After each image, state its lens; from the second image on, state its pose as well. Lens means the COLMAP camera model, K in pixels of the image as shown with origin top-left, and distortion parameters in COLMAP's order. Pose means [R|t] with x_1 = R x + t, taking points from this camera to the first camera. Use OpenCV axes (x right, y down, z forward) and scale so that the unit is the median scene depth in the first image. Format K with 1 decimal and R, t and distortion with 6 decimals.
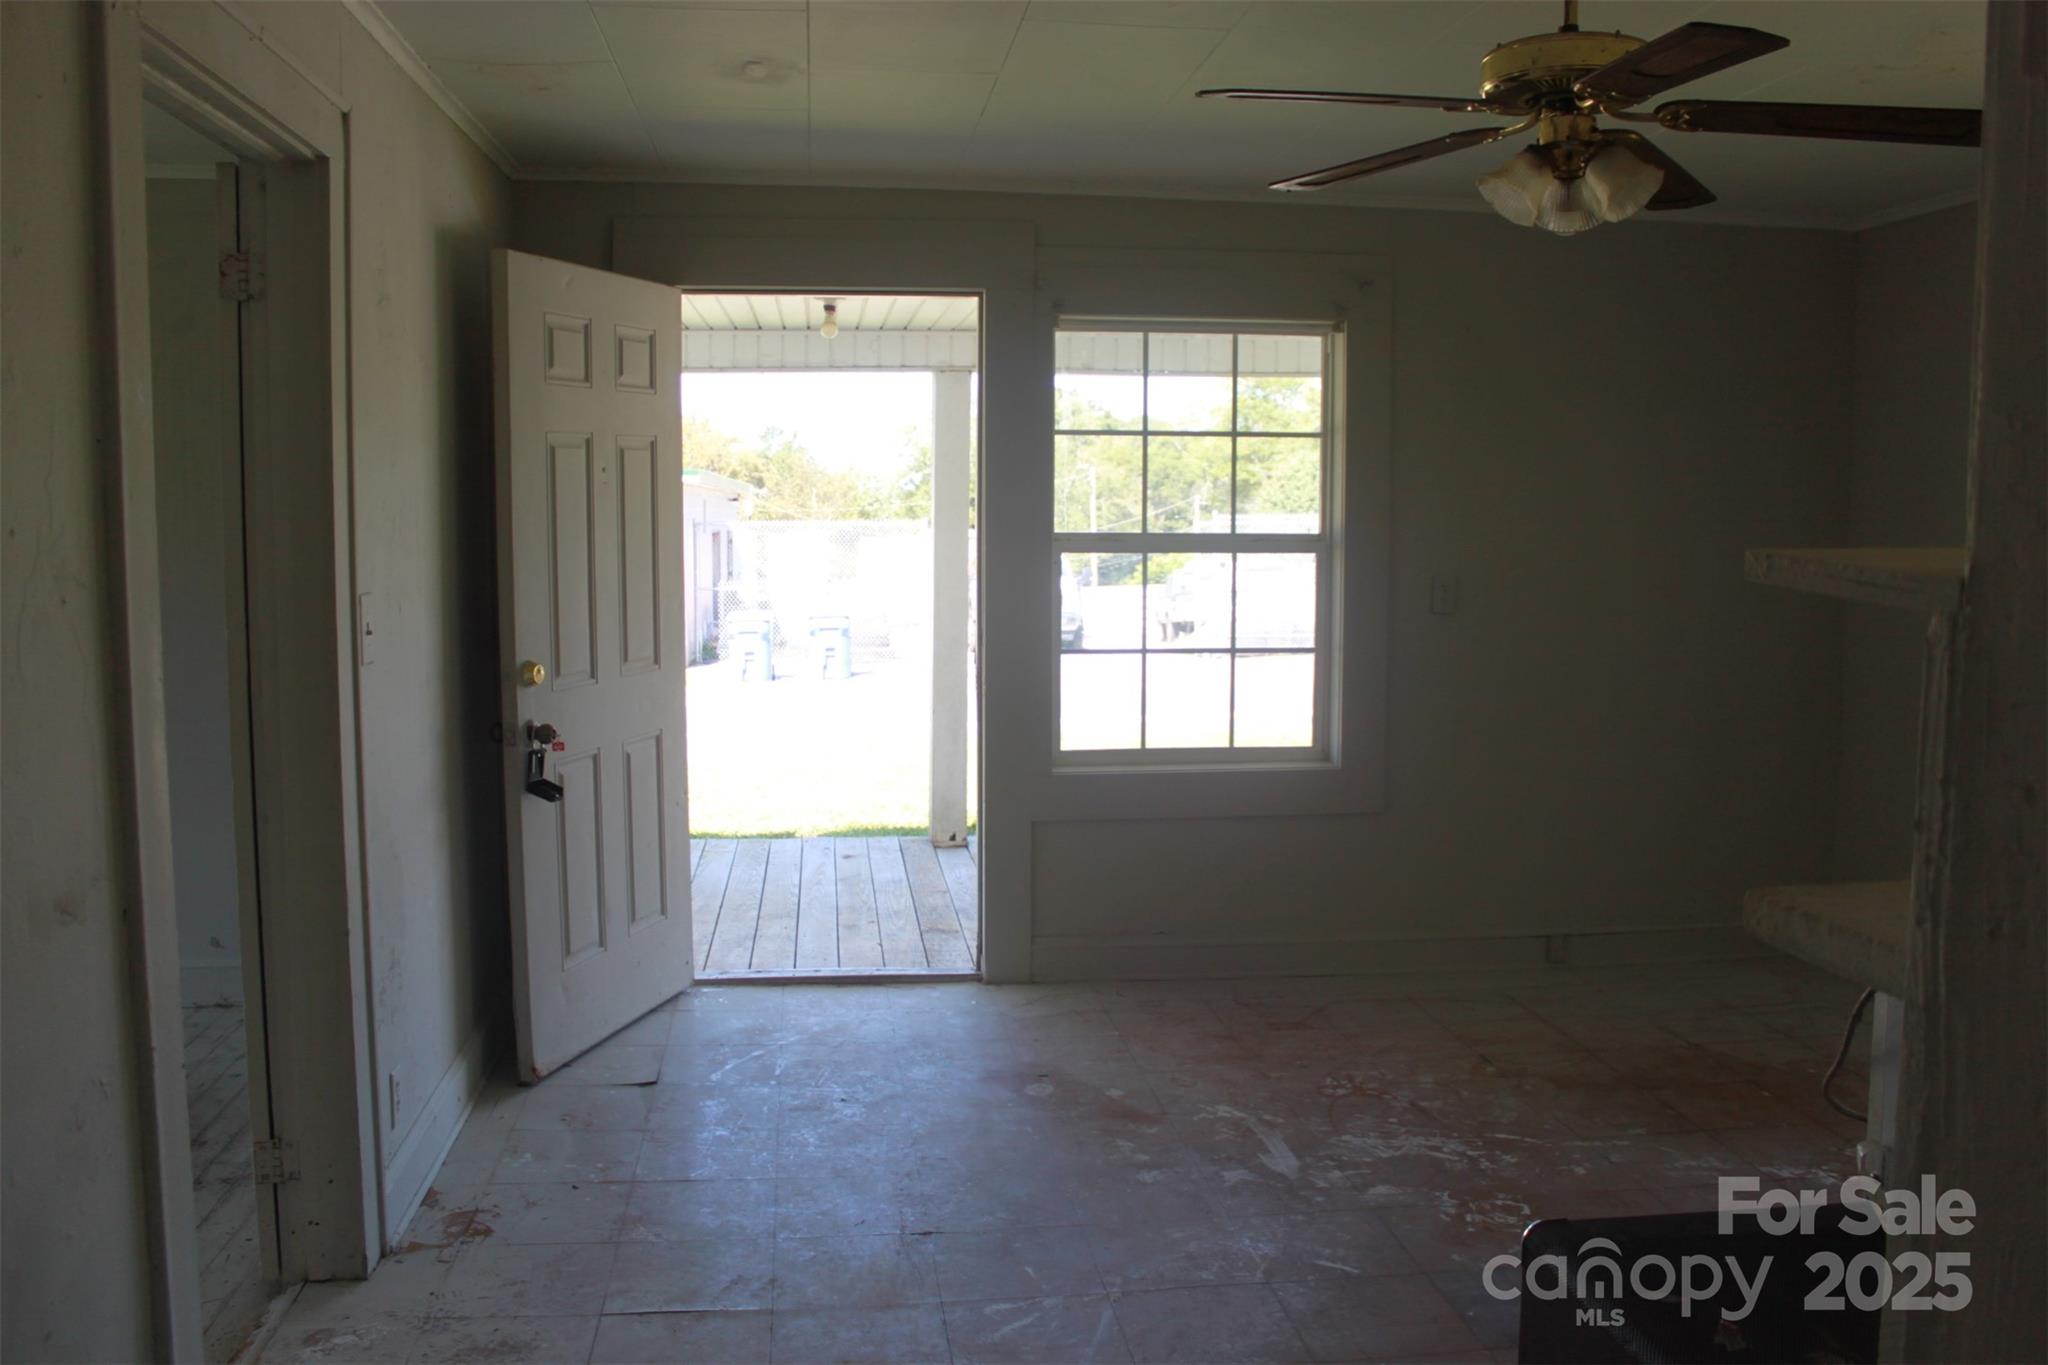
lens RADIAL K [[1699.1, 0, 1027.3], [0, 1699.1, 665.9], [0, 0, 1]] dist [-0.165168, 0.139733]
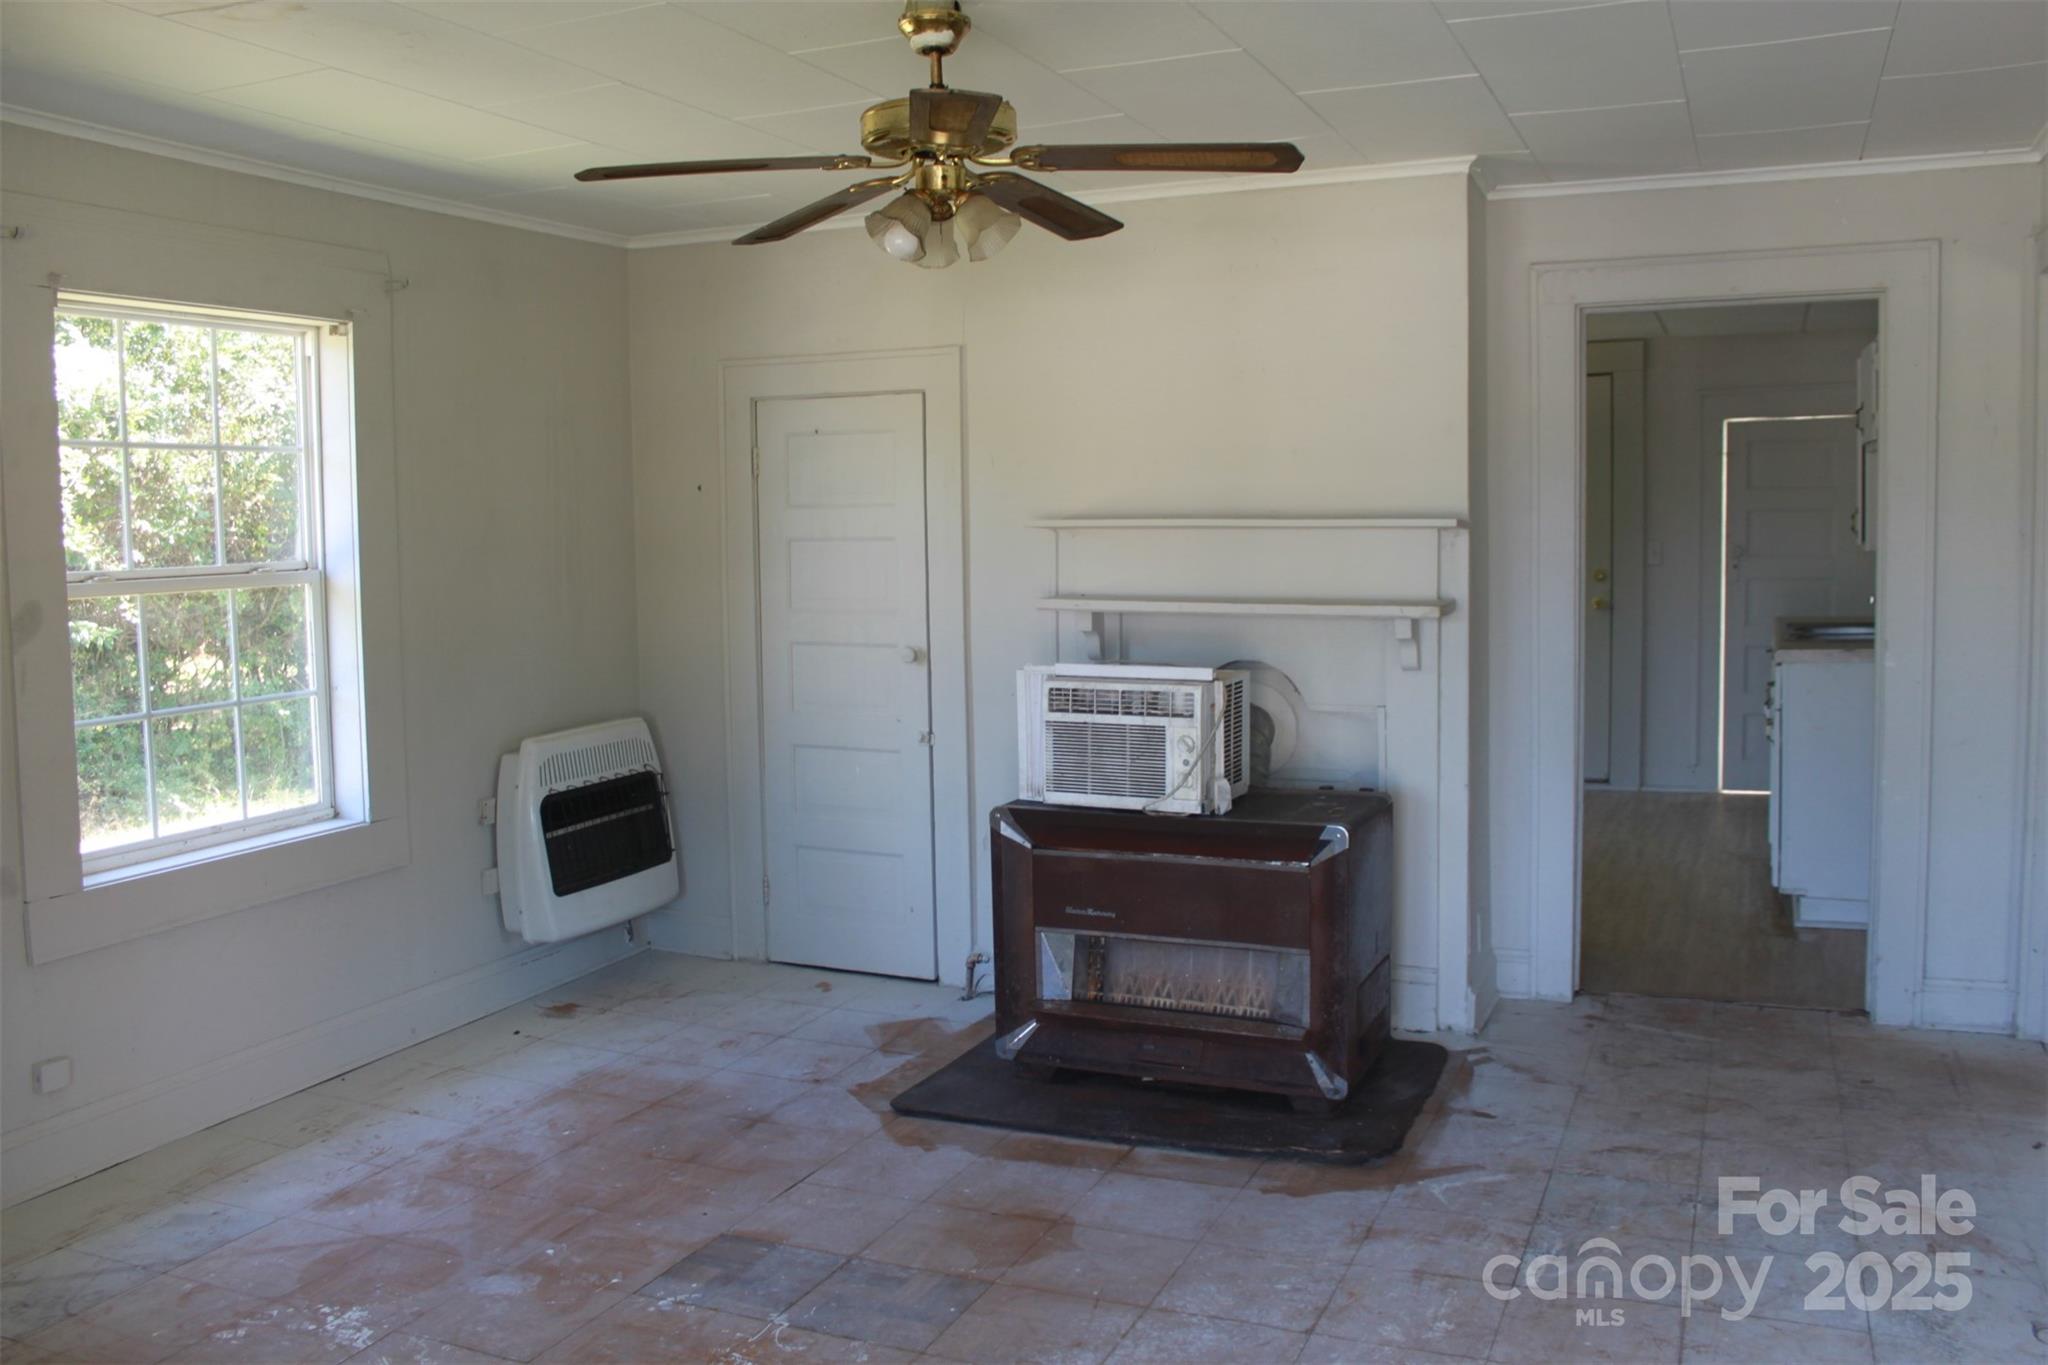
lens RADIAL K [[1699.1, 0, 1027.3], [0, 1699.1, 665.9], [0, 0, 1]] dist [-0.165168, 0.139733]
pose [[-0.856114, -0.033060, 0.515728, -0.198056], [0.061430, 0.984366, 0.165076, -0.114070], [-0.513122, 0.173005, -0.840699, 1.238045]]
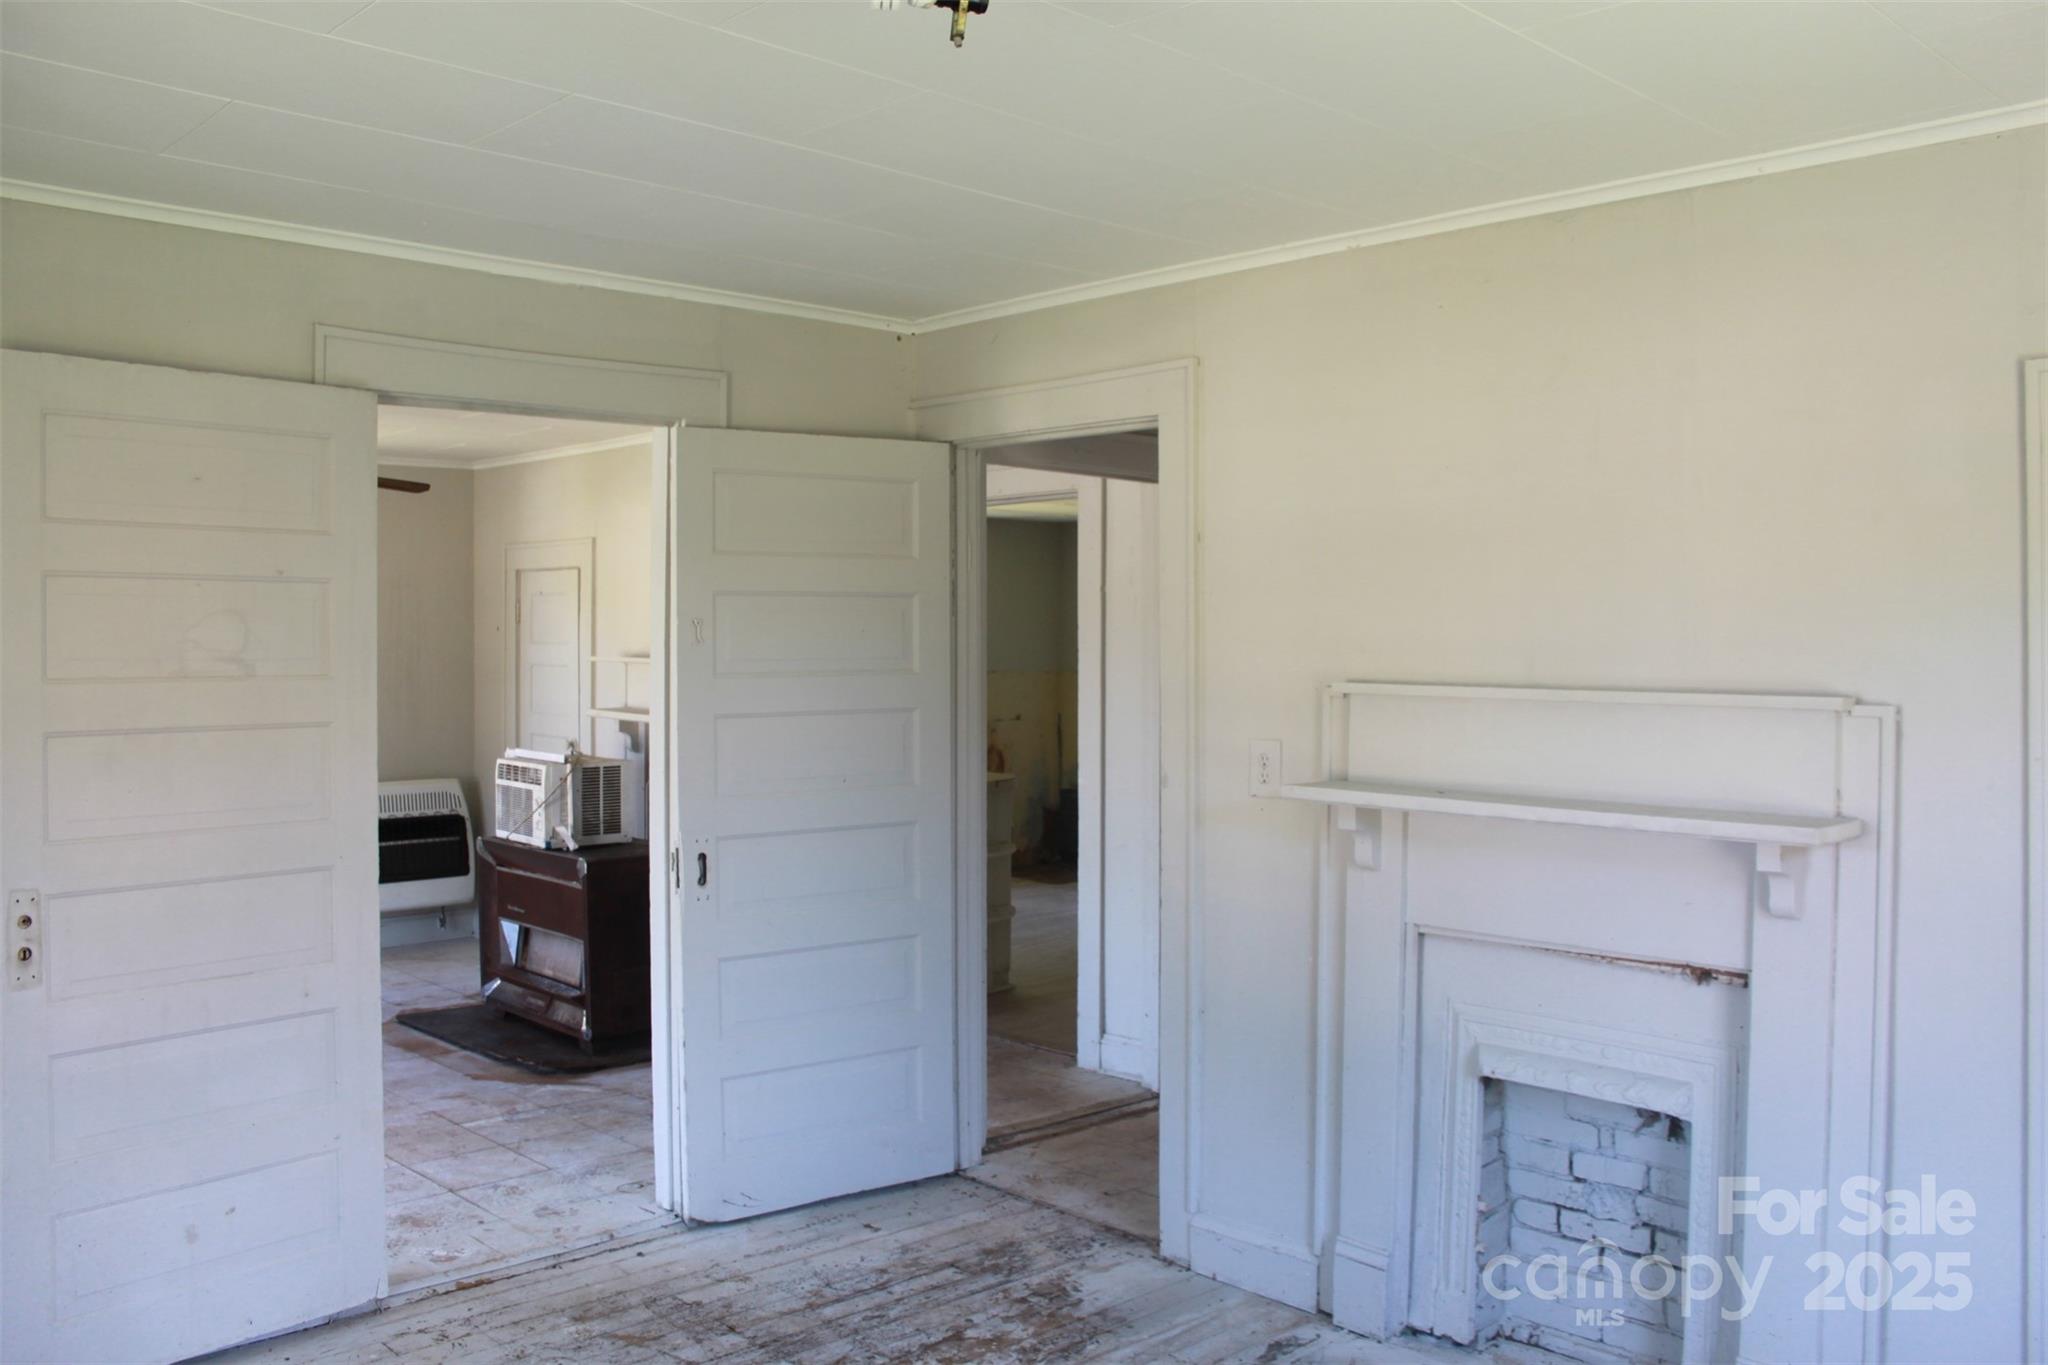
lens RADIAL K [[1681.3, 0, 1027.1], [0, 1681.3, 665.9], [0, 0, 1]] dist [-0.154176, 0.127711]
pose [[-0.591957, -0.013868, 0.805850, -1.215820], [0.070389, 0.995142, 0.068832, -0.096444], [-0.802890, 0.097468, -0.588105, 0.897111]]
